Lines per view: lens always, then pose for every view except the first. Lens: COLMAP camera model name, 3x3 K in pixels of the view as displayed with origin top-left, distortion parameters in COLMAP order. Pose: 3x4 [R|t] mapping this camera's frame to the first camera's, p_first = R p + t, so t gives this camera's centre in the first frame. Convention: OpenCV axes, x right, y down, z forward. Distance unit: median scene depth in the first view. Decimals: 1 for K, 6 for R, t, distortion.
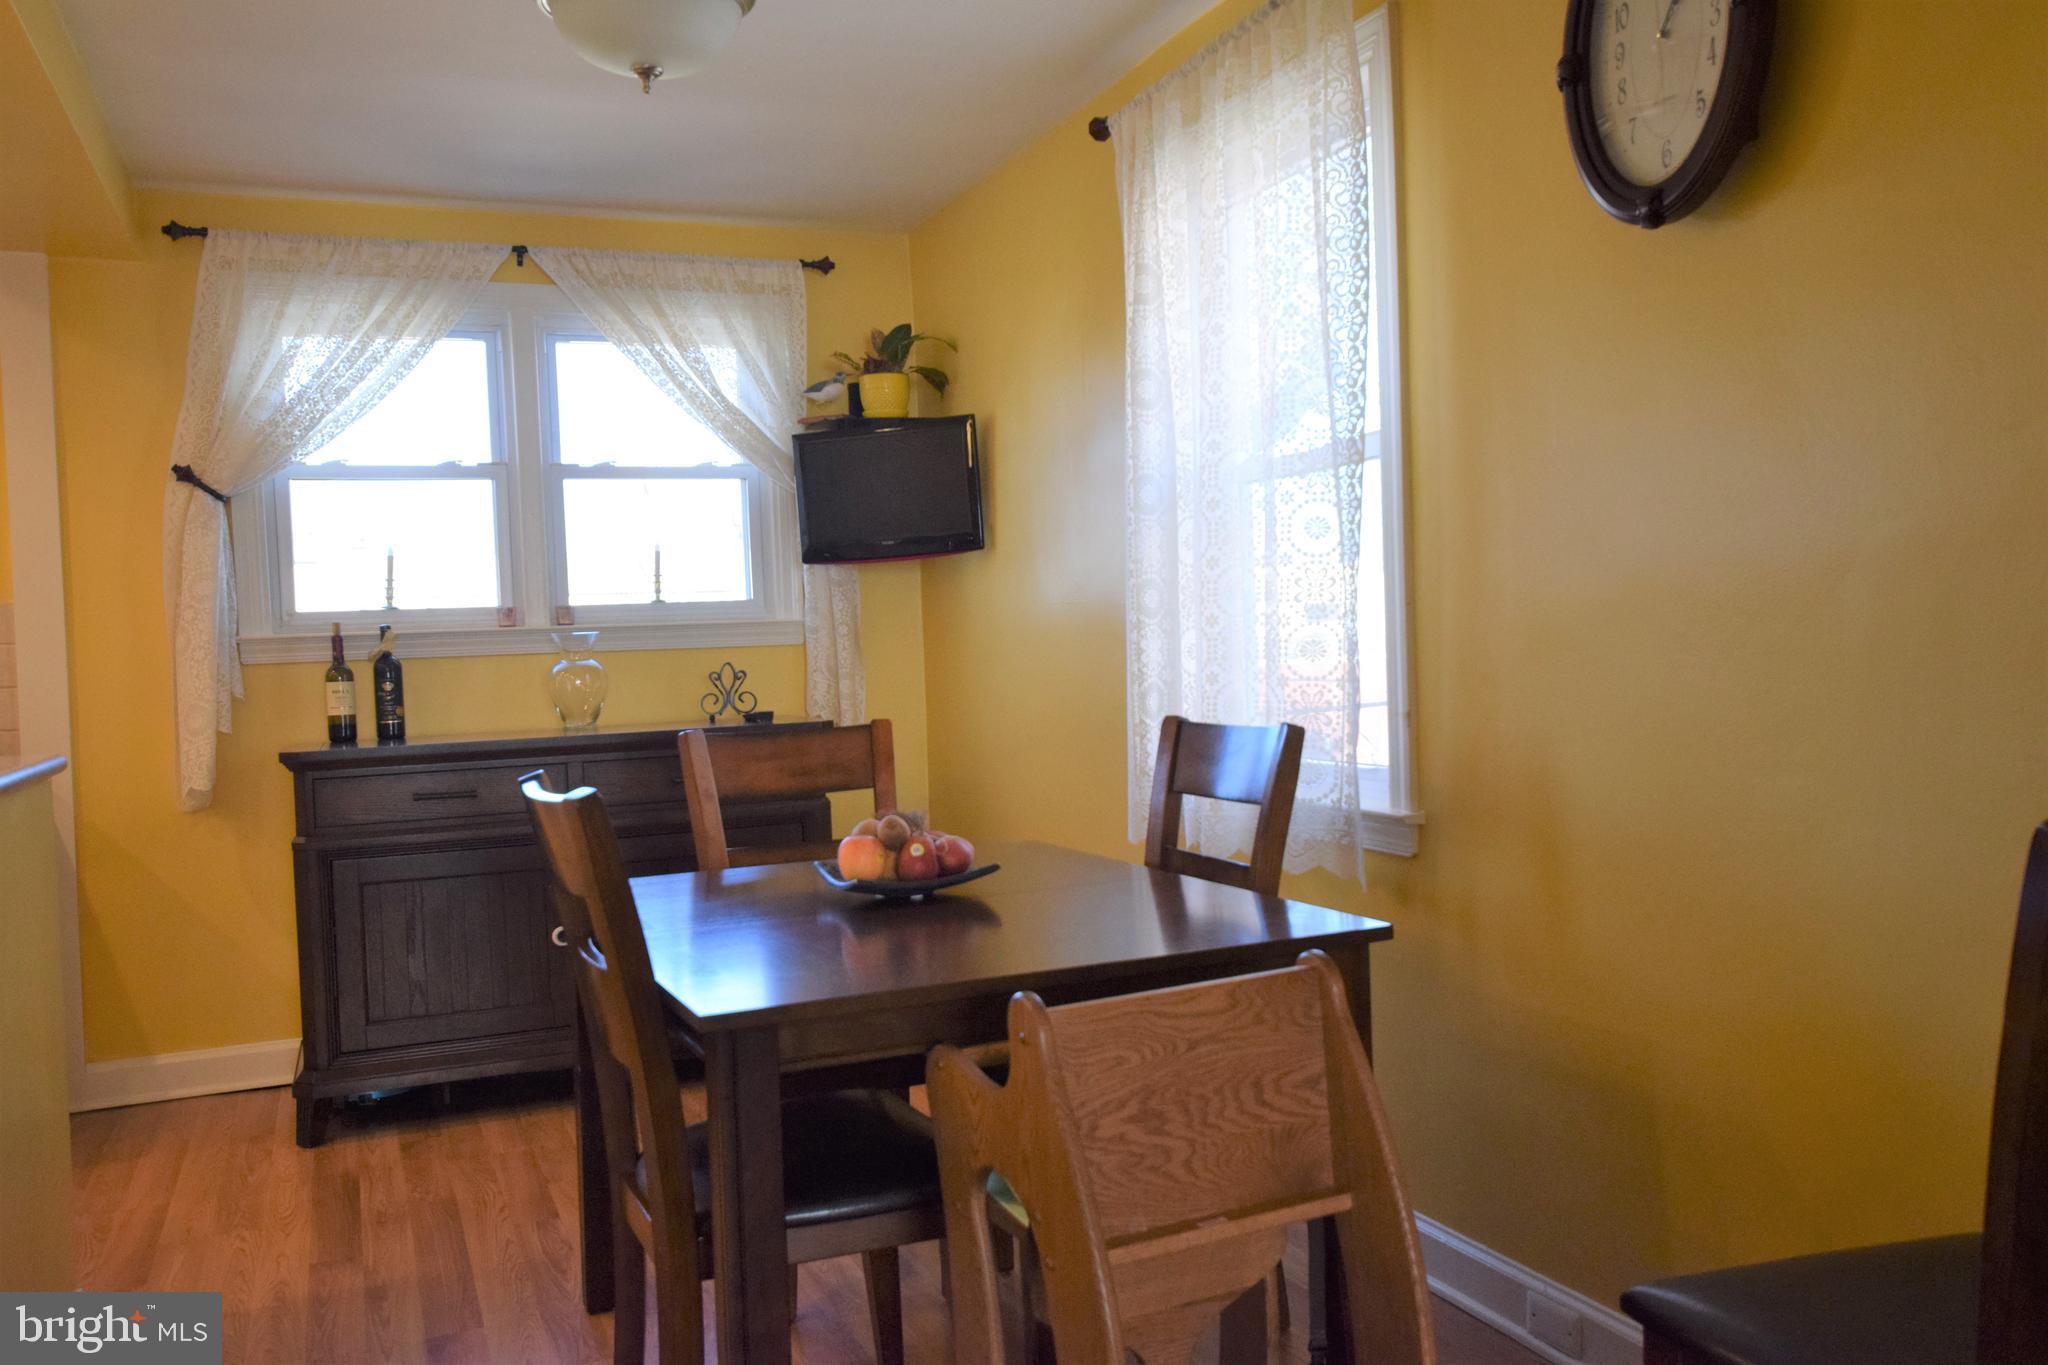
lens RADIAL K [[1653.8, 0, 1024.0], [0, 1653.8, 682.5], [0, 0, 1]] dist [-0.012015, 0.053250]
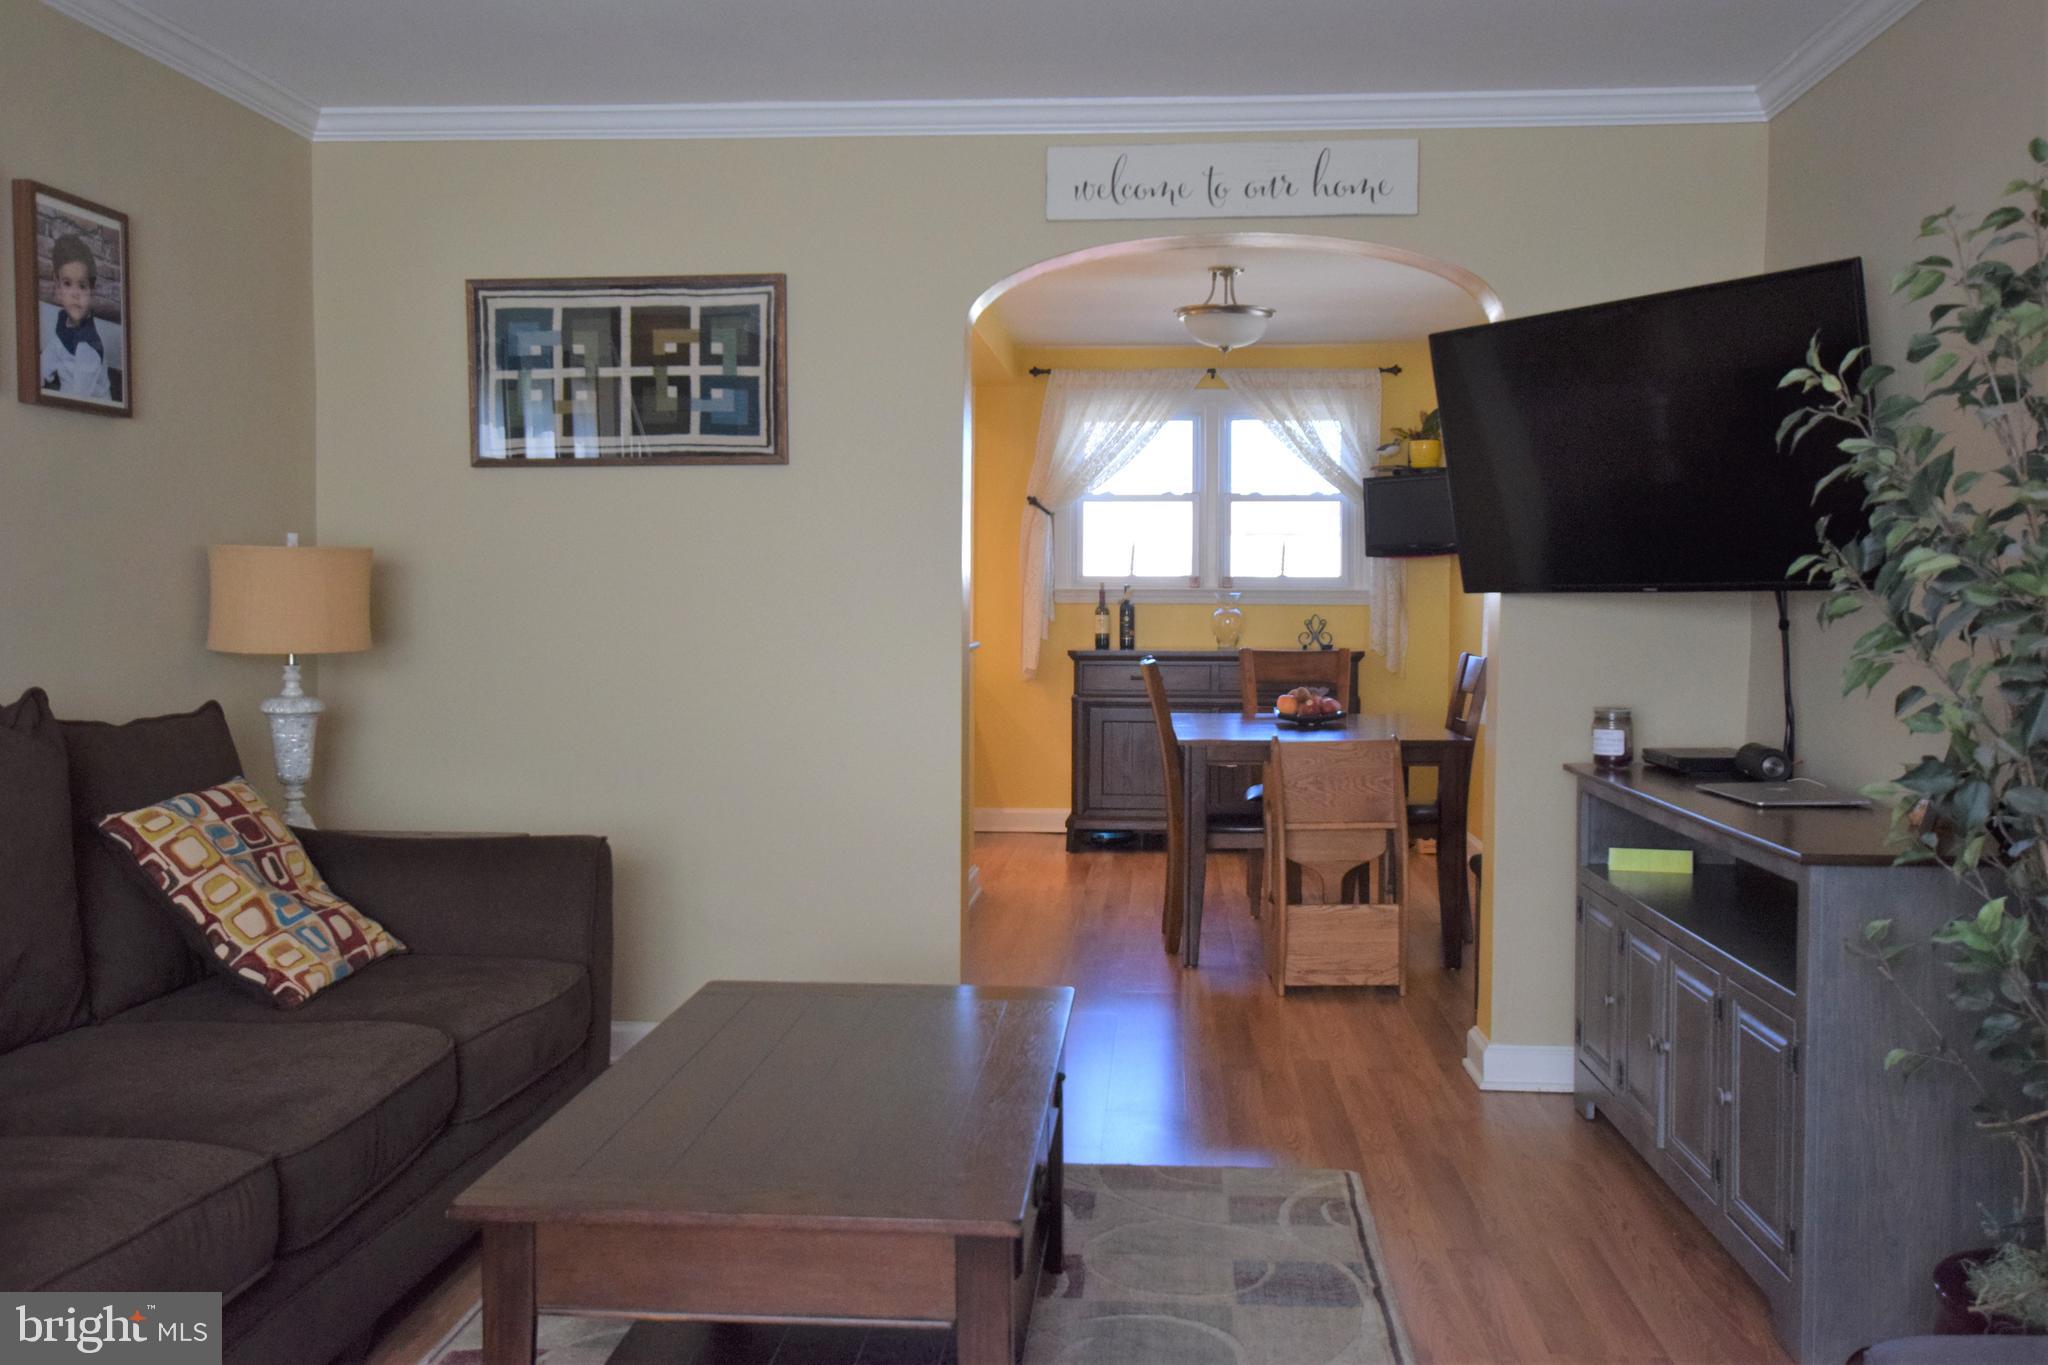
lens RADIAL K [[1740.1, 0, 1024.0], [0, 1740.1, 682.5], [0, 0, 1]] dist [-0.006701, 0.008489]
pose [[0.887944, 0.065675, -0.455239, 0.382604], [-0.051332, 0.997720, 0.043814, -0.005632], [0.457079, -0.015536, 0.889291, -0.737536]]
